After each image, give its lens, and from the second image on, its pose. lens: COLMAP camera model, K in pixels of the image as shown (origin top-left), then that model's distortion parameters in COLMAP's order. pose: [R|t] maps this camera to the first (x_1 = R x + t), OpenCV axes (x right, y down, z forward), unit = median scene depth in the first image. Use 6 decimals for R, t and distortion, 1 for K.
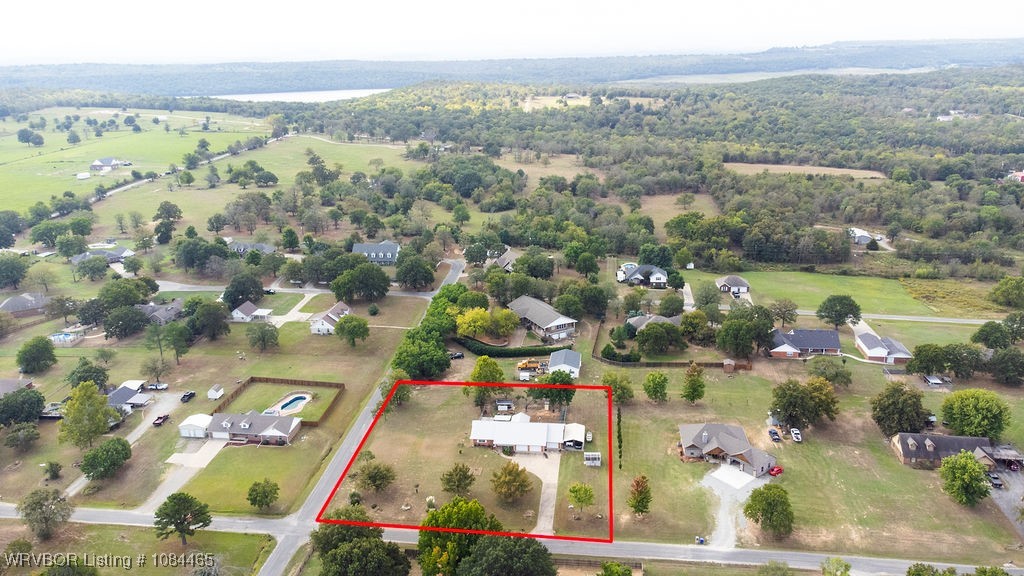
lens RADIAL K [[753.8, 0, 512.0], [0, 753.8, 288.0], [0, 0, 1]] dist [0.026979, 0.004678]
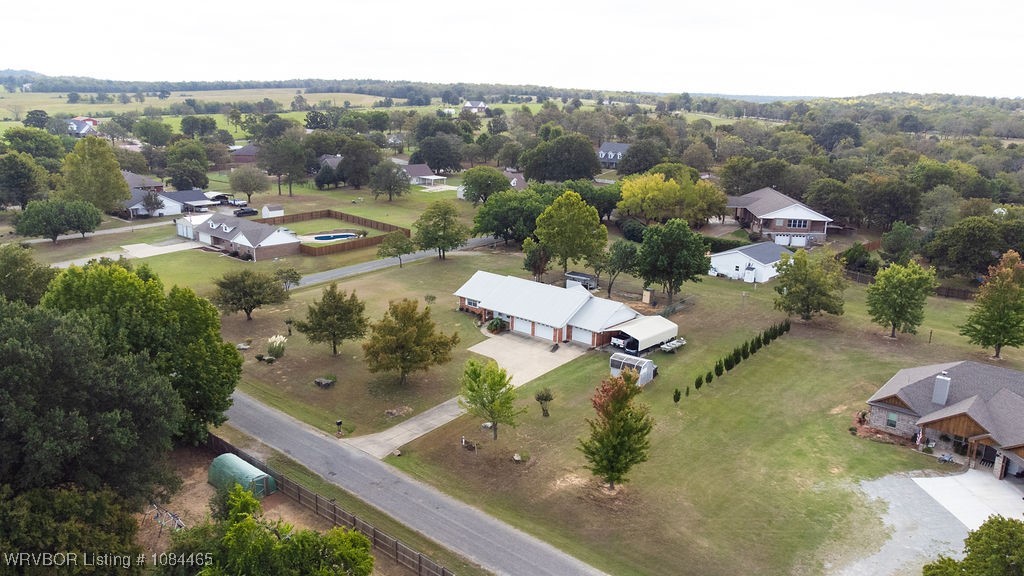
lens RADIAL K [[753.8, 0, 512.0], [0, 753.8, 288.0], [0, 0, 1]] dist [0.026979, 0.004678]
pose [[0.823054, 0.174753, -0.540410, 0.274454], [-0.211321, 0.977400, -0.005783, 0.196495], [0.527186, 0.118960, 0.841382, 0.592882]]
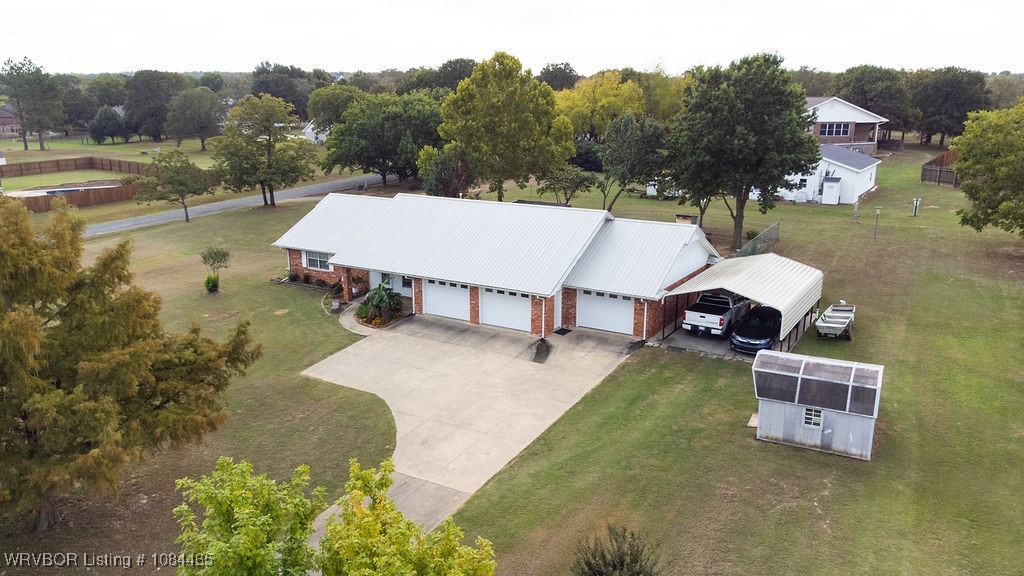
lens RADIAL K [[753.8, 0, 512.0], [0, 753.8, 288.0], [0, 0, 1]] dist [0.026979, 0.004678]
pose [[0.908997, 0.117334, -0.399947, 0.108444], [-0.142754, 0.989165, -0.034255, 0.217752], [0.391595, 0.088232, 0.915898, 0.846310]]
